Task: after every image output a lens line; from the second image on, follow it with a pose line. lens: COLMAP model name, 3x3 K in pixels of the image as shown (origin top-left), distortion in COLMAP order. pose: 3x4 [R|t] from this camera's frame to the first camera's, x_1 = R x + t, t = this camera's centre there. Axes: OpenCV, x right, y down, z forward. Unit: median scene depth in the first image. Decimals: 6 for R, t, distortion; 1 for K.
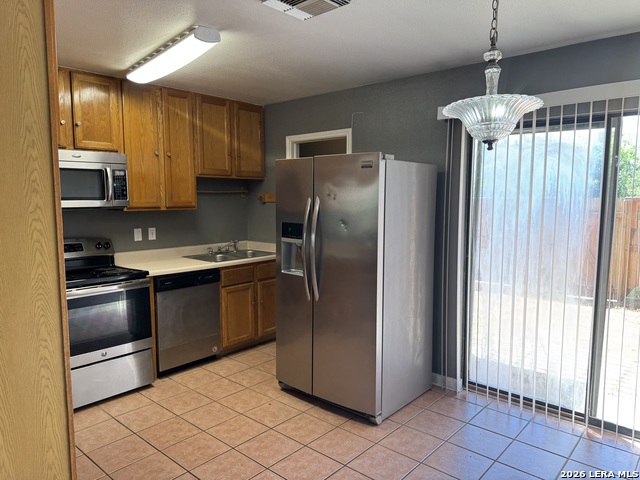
lens RADIAL K [[456.0, 0, 318.5], [0, 456.0, 242.1], [0, 0, 1]] dist [0.053396, -0.022186]
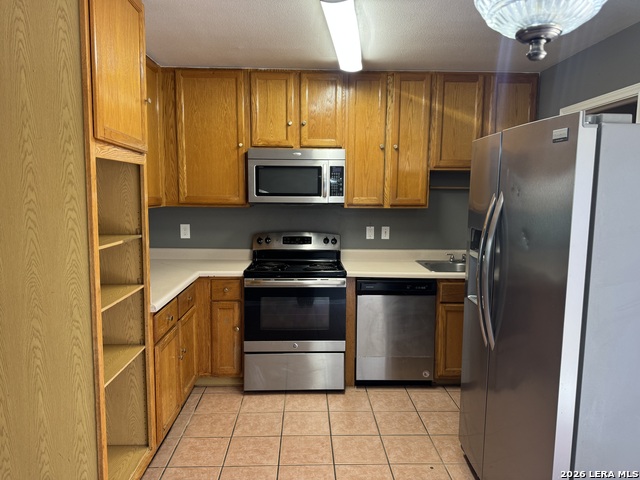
lens RADIAL K [[456.0, 0, 320.3], [0, 456.0, 241.3], [0, 0, 1]] dist [0.053396, -0.022186]
pose [[0.690885, 0.080333, -0.718488, 0.253811], [-0.080842, 0.996159, 0.033642, -0.025364], [0.718431, 0.034841, 0.694725, 0.296512]]
